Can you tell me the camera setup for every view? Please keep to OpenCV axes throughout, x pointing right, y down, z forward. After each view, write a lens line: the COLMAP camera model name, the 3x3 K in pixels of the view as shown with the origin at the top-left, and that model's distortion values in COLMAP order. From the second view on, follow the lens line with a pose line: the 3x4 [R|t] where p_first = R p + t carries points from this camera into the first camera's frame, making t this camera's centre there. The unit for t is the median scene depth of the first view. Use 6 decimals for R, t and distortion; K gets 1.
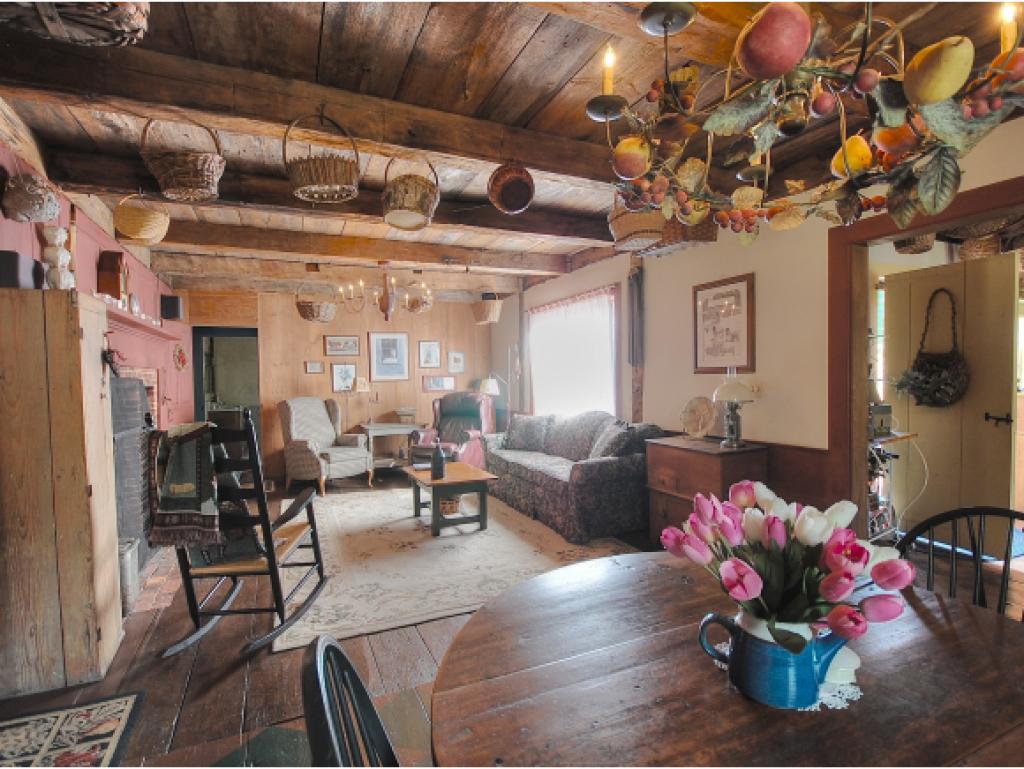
lens RADIAL K [[507.5, 0, 517.9], [0, 507.5, 389.7], [0, 0, 1]] dist [0.003235, -0.008659]
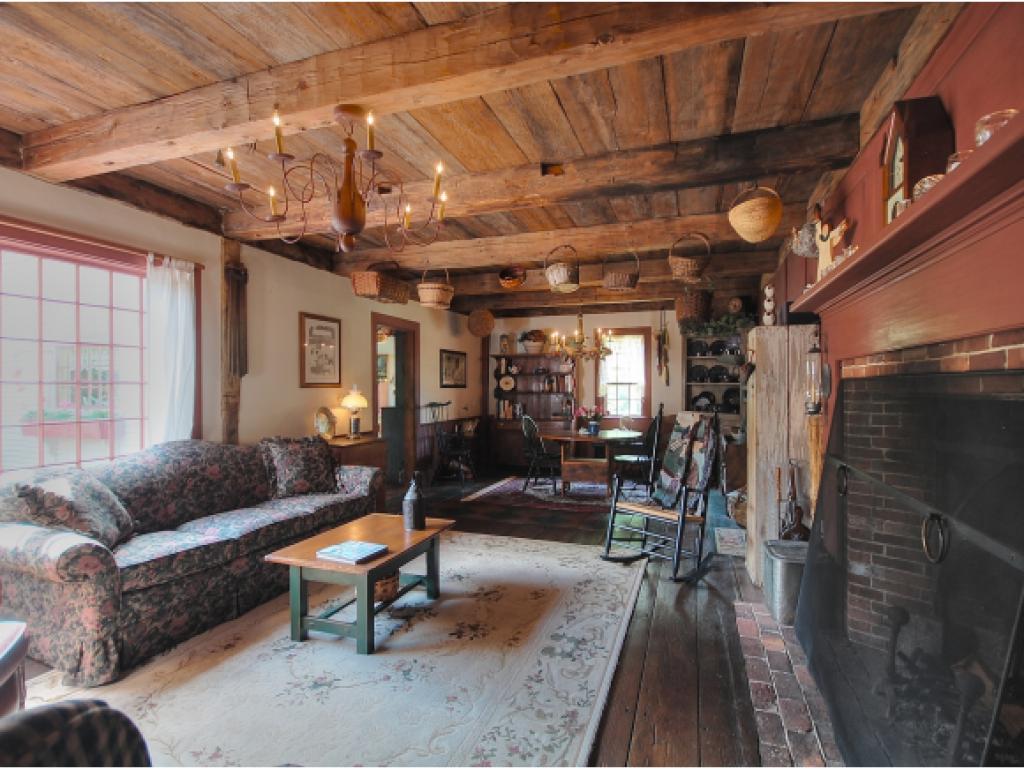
lens RADIAL K [[507.5, 0, 517.9], [0, 507.5, 389.7], [0, 0, 1]] dist [0.003235, -0.008659]
pose [[-0.718363, 0.016422, 0.695474, -0.763303], [0.034302, 0.999341, 0.011833, -0.023286], [-0.694822, 0.032356, -0.718453, 1.418901]]
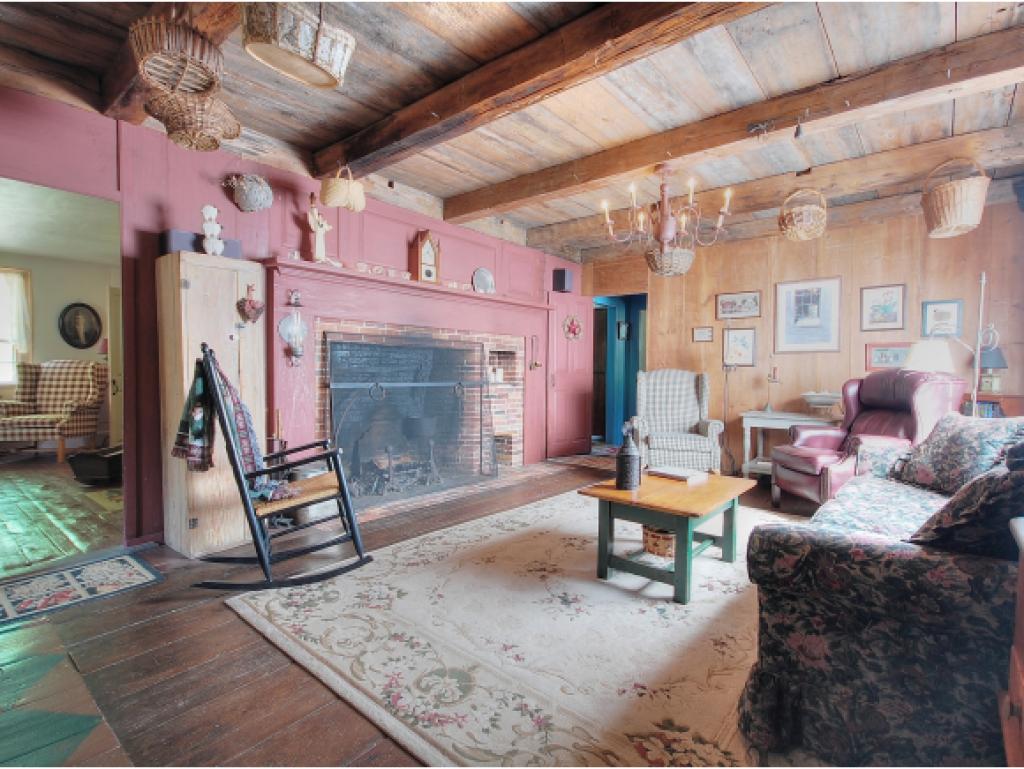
lens RADIAL K [[507.5, 0, 517.9], [0, 507.5, 389.7], [0, 0, 1]] dist [0.003235, -0.008659]
pose [[0.432498, 0.055869, -0.899902, 0.335677], [-0.041765, 0.998248, 0.041902, 0.035173], [0.900667, 0.019462, 0.434074, 0.619613]]
